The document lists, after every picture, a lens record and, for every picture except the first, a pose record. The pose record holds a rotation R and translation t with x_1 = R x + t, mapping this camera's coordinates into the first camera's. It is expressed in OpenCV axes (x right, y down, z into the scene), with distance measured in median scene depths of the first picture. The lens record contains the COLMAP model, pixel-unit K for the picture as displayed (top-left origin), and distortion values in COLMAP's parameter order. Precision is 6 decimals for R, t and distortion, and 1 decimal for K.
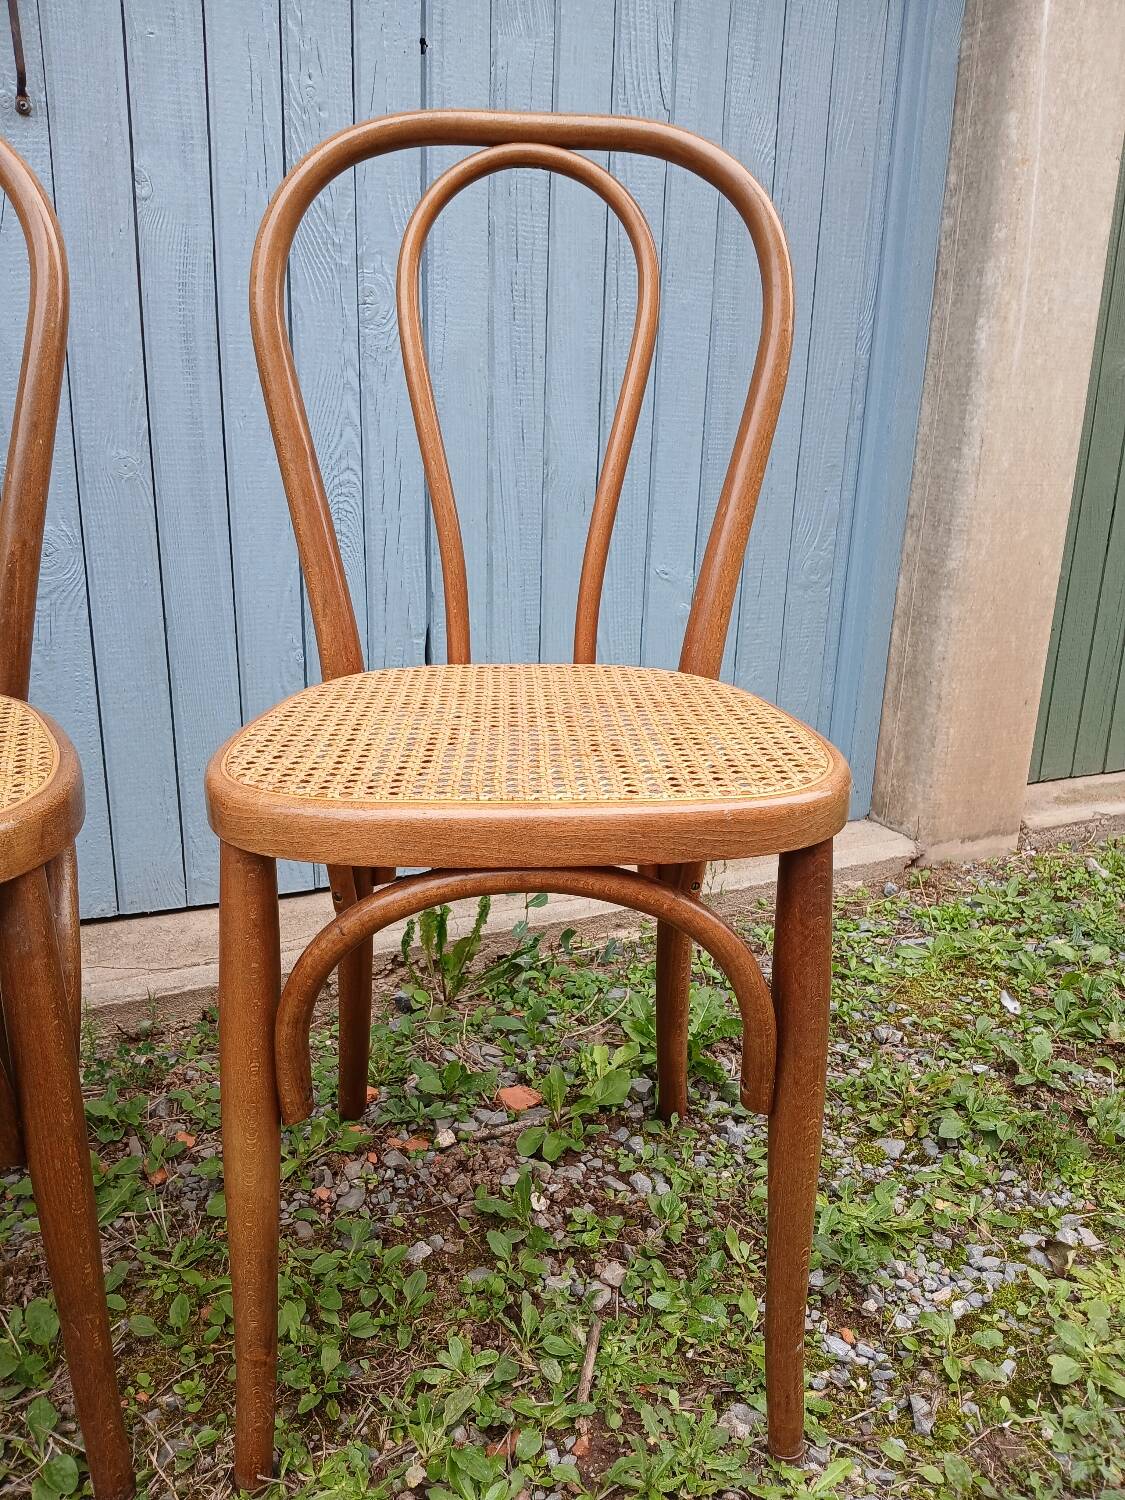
lens RADIAL K [[1162.1, 0, 561.2], [0, 1162.1, 746.4], [0, 0, 1]] dist [0.053285, -0.111670]
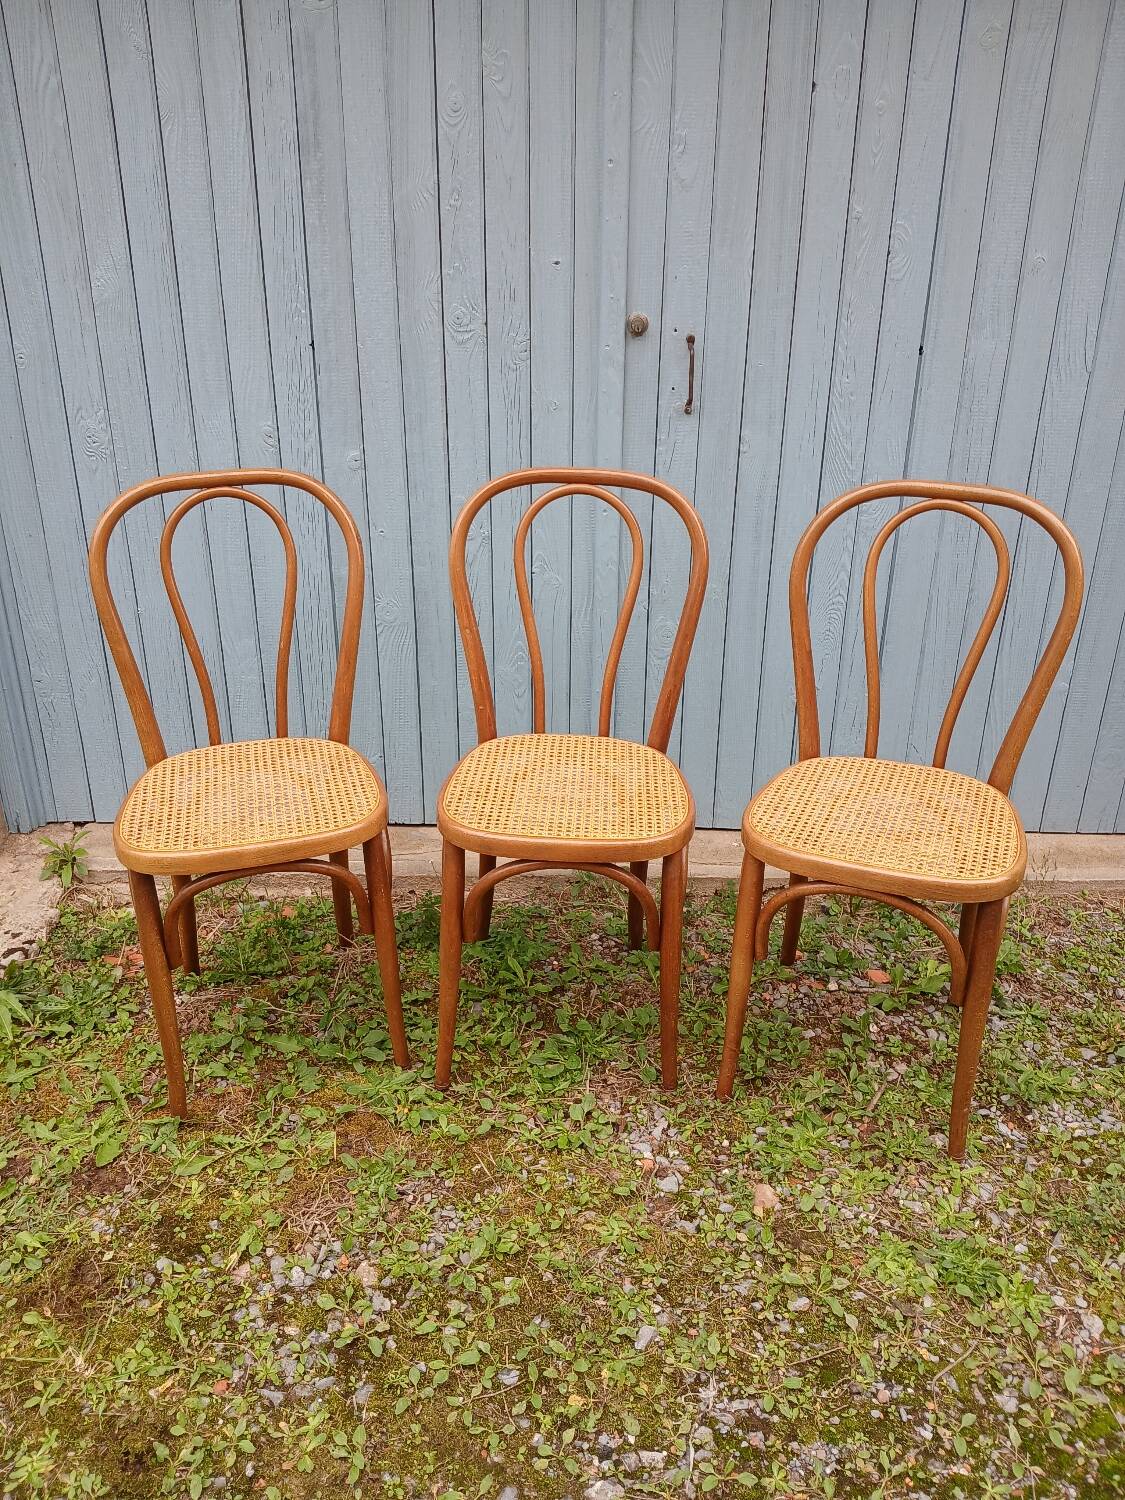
lens RADIAL K [[1162.1, 0, 559.3], [0, 1162.1, 738.2], [0, 0, 1]] dist [0.053285, -0.111670]
pose [[0.903806, 0.157941, -0.397730, 0.197052], [-0.109765, 0.983867, 0.141269, -0.294719], [0.413626, -0.084022, 0.906562, -0.912440]]
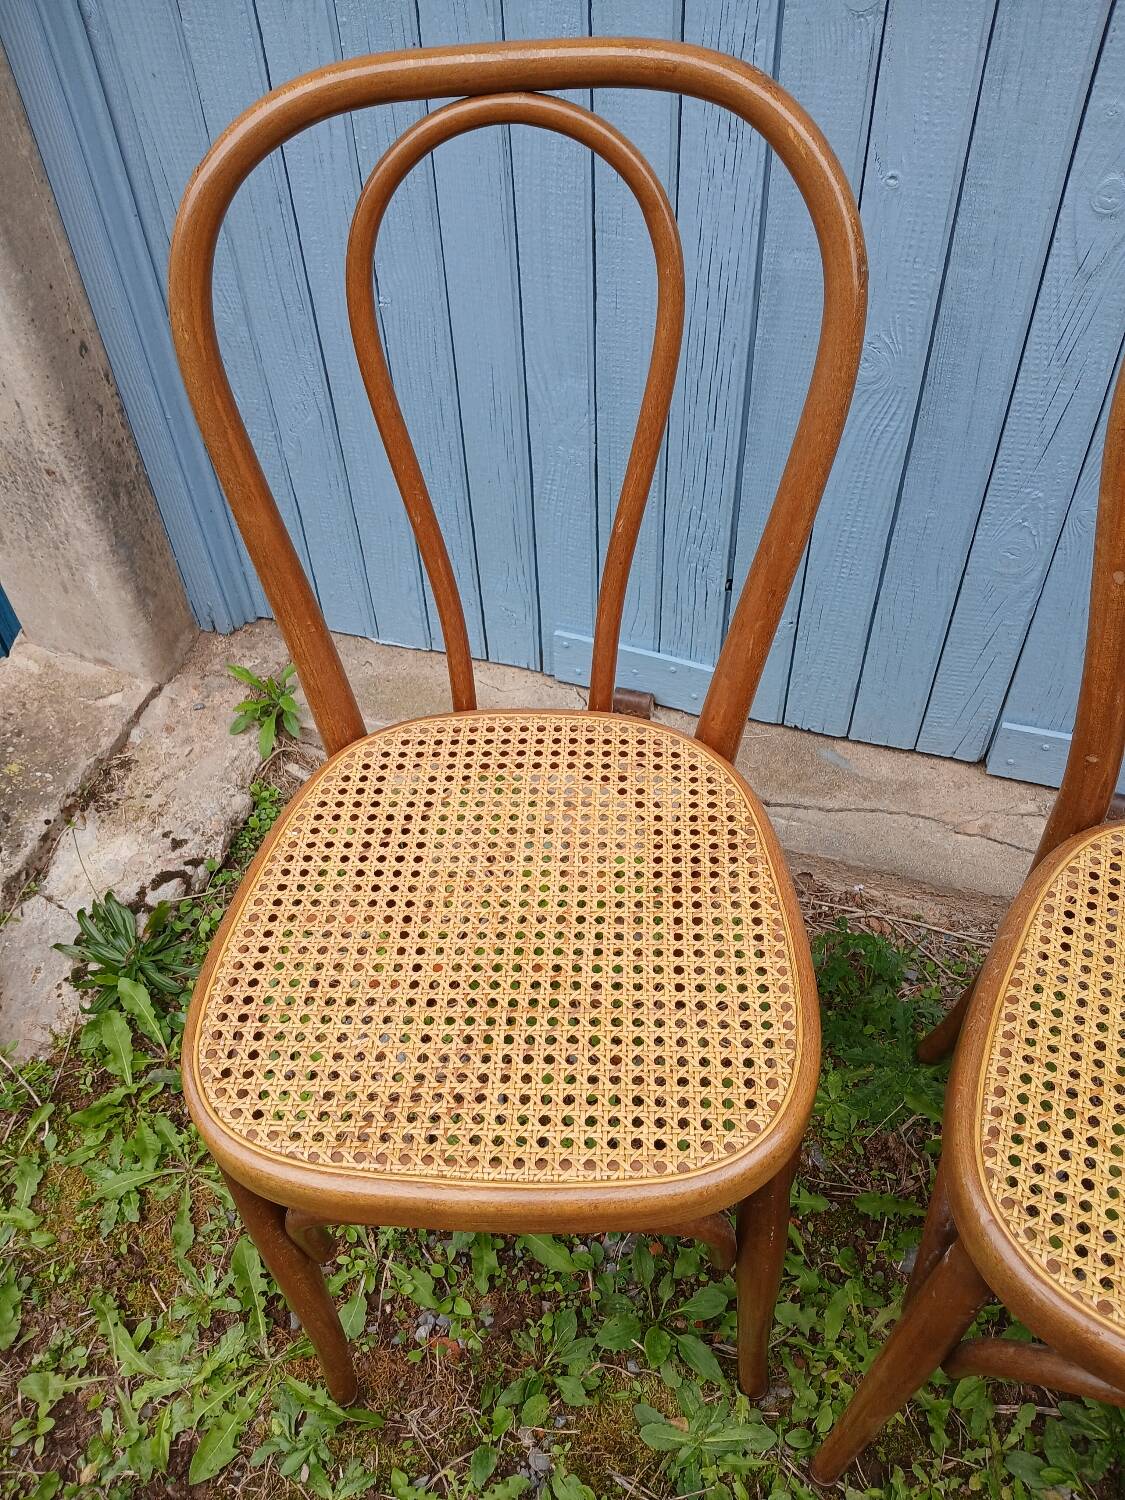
lens RADIAL K [[1157.7, 0, 575.5], [0, 1157.7, 745.2], [0, 0, 1]] dist [0.004353, -0.035990]
pose [[0.725129, 0.463461, -0.509306, -0.520752], [-0.152290, 0.829228, 0.537762, -0.410965], [0.671563, -0.312384, 0.671878, 0.013854]]
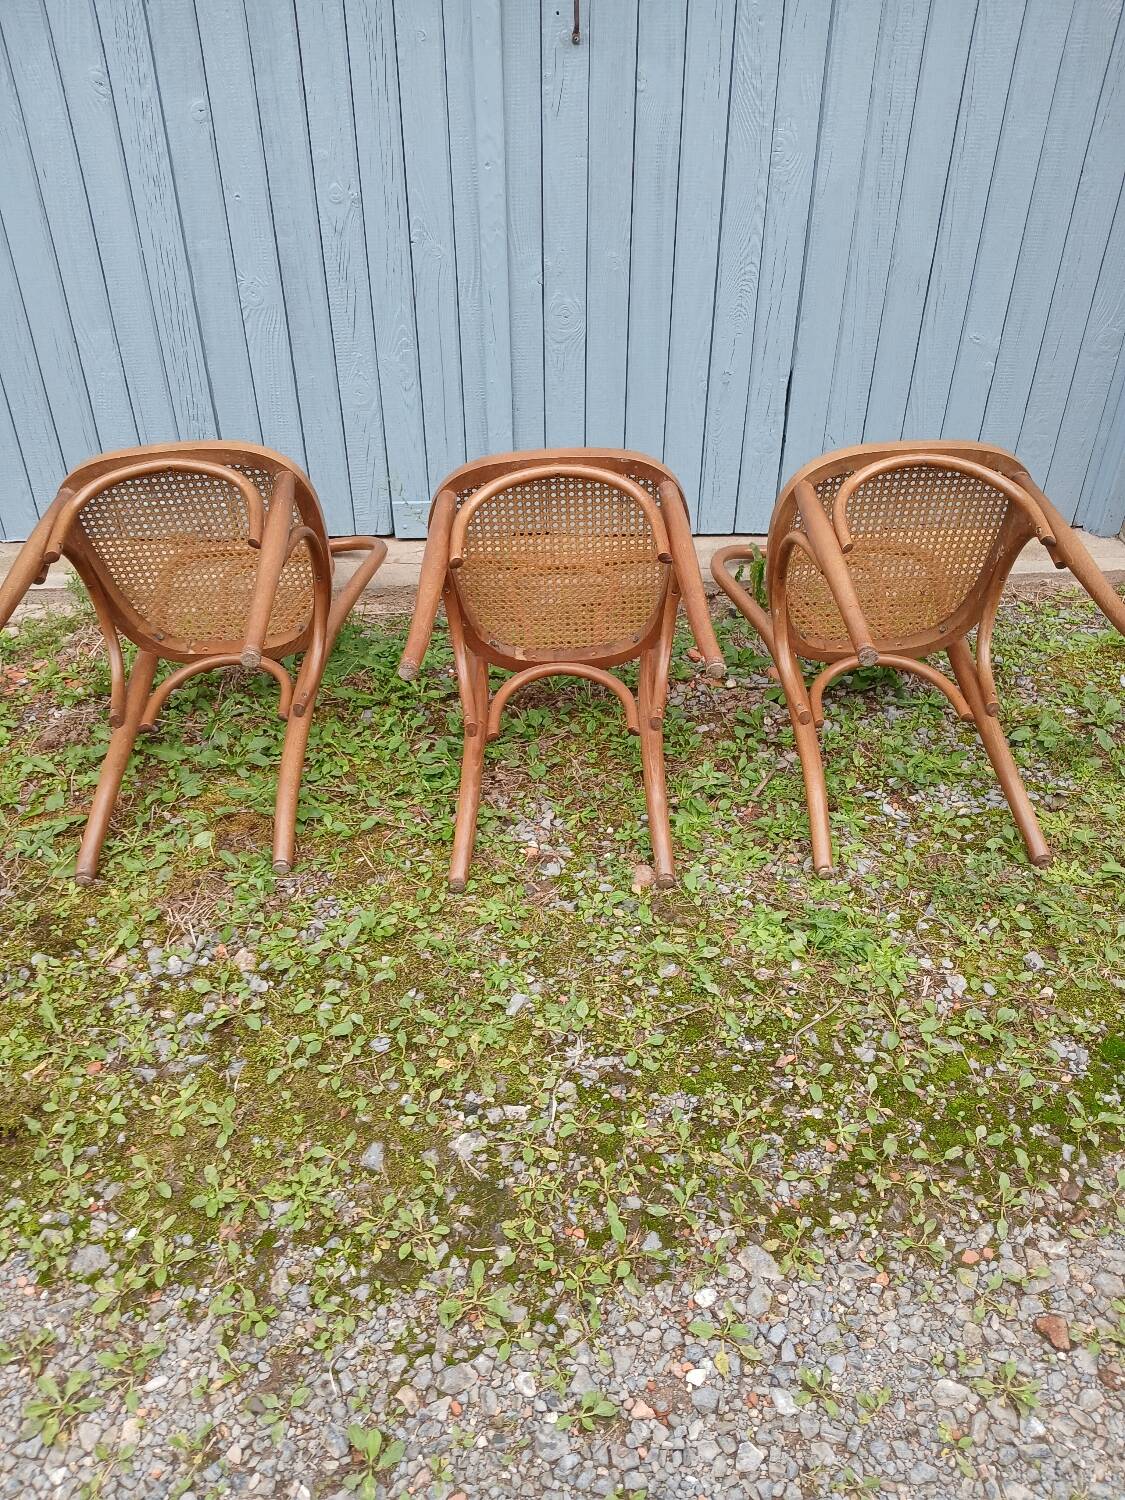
lens RADIAL K [[1162.1, 0, 560.0], [0, 1162.1, 739.0], [0, 0, 1]] dist [0.053285, -0.111670]
pose [[0.918643, 0.210224, -0.334516, 0.300229], [-0.090893, 0.936428, 0.338881, -0.196638], [0.384491, -0.280906, 0.879351, -0.802814]]
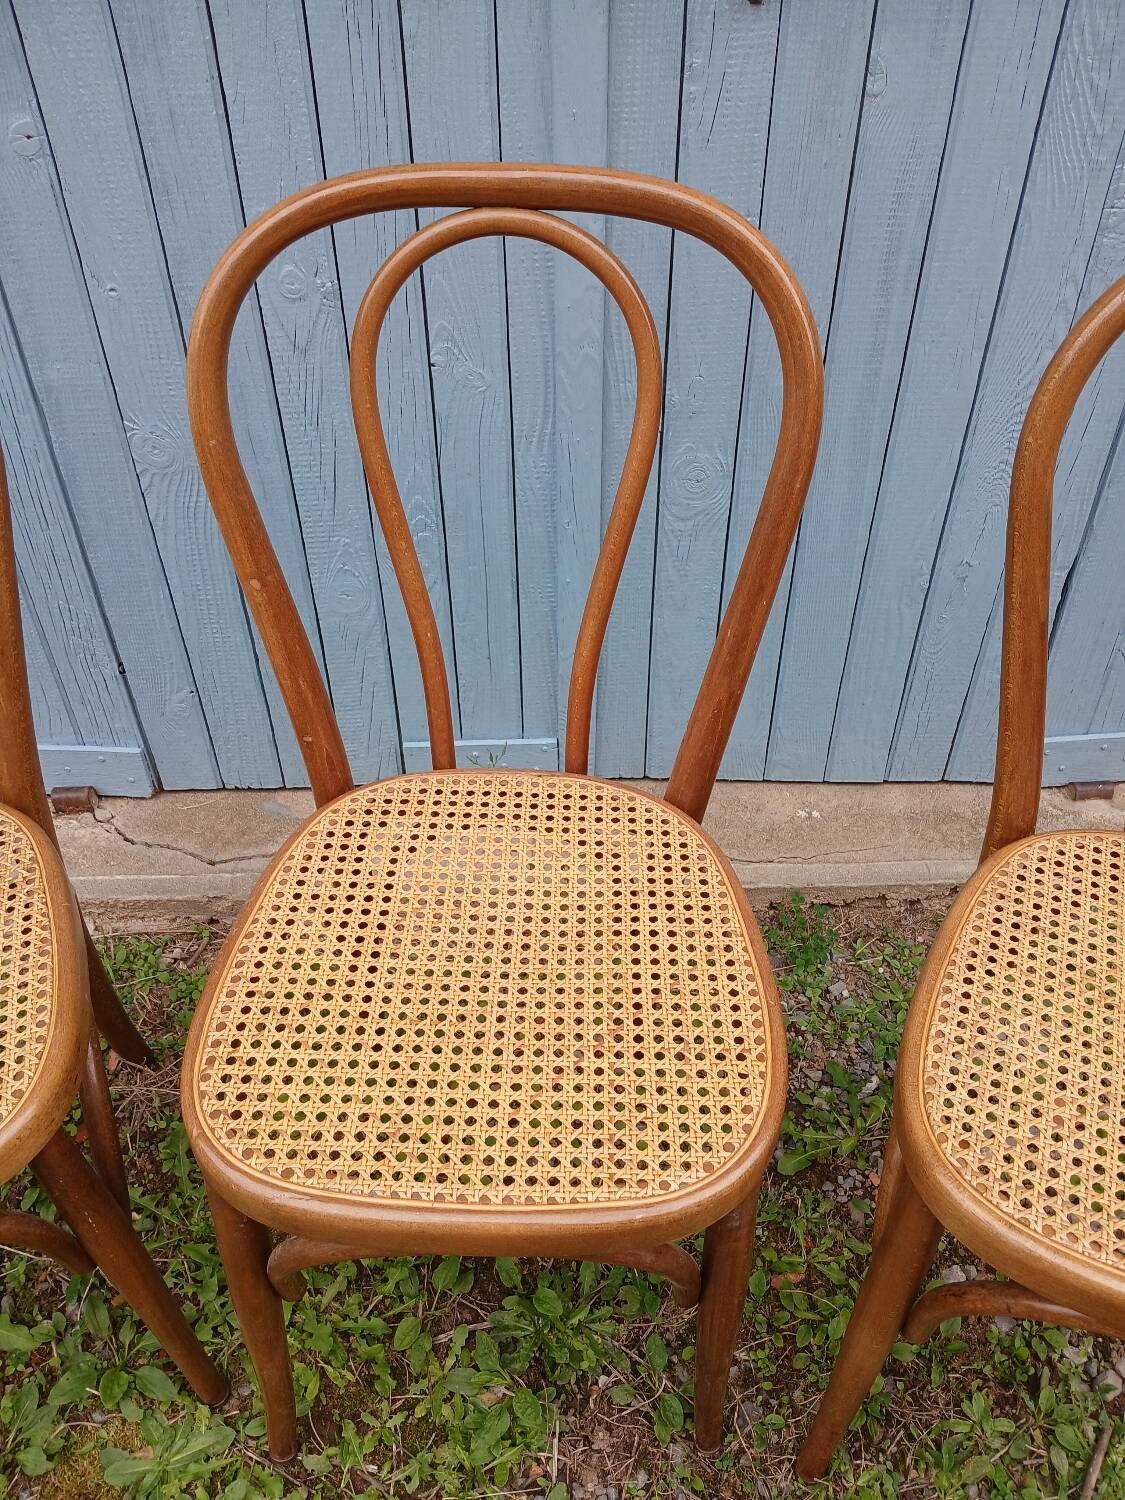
lens RADIAL K [[1157.7, 0, 563.8], [0, 1157.7, 744.0], [0, 0, 1]] dist [0.004353, -0.035990]
pose [[0.913081, 0.244719, -0.326184, -0.205732], [-0.089358, 0.900540, 0.425491, -0.440724], [0.397868, -0.359360, 0.844134, 0.065173]]
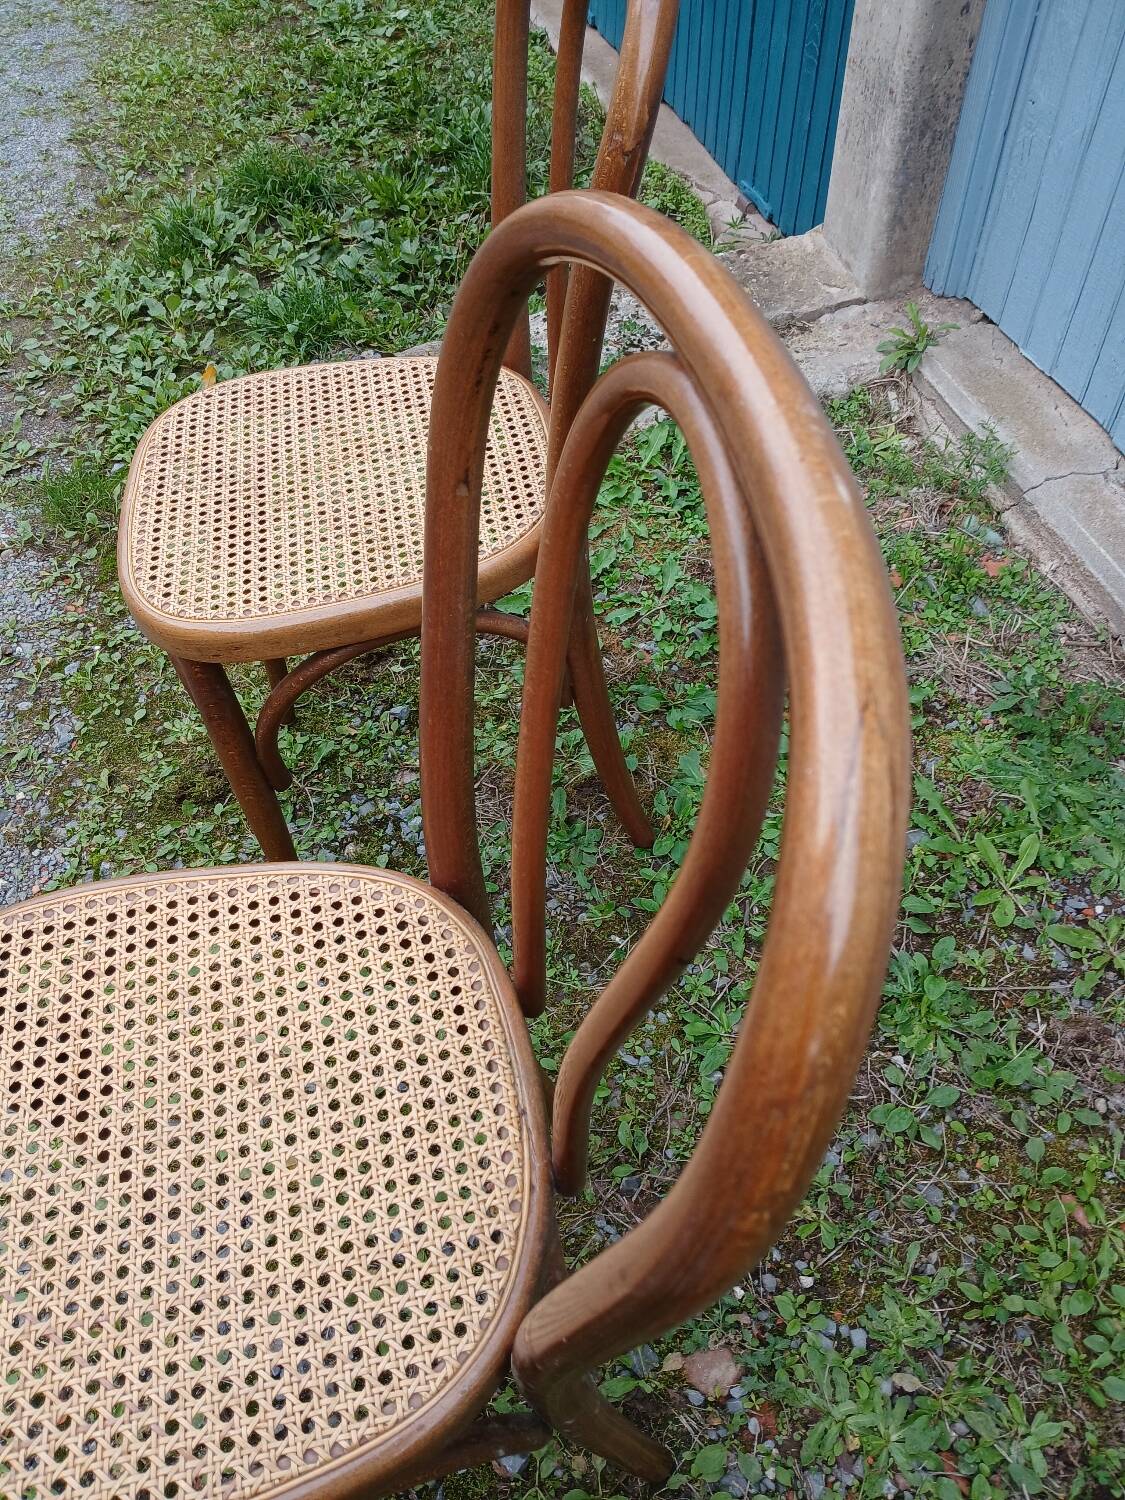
lens RADIAL K [[1162.1, 0, 550.2], [0, 1162.1, 734.0], [0, 0, 1]] dist [0.053285, -0.111670]
pose [[-0.164075, 0.729826, -0.663651, 0.186289], [-0.265902, 0.615144, 0.742222, -0.453671], [0.949935, 0.298246, 0.093132, 0.207166]]
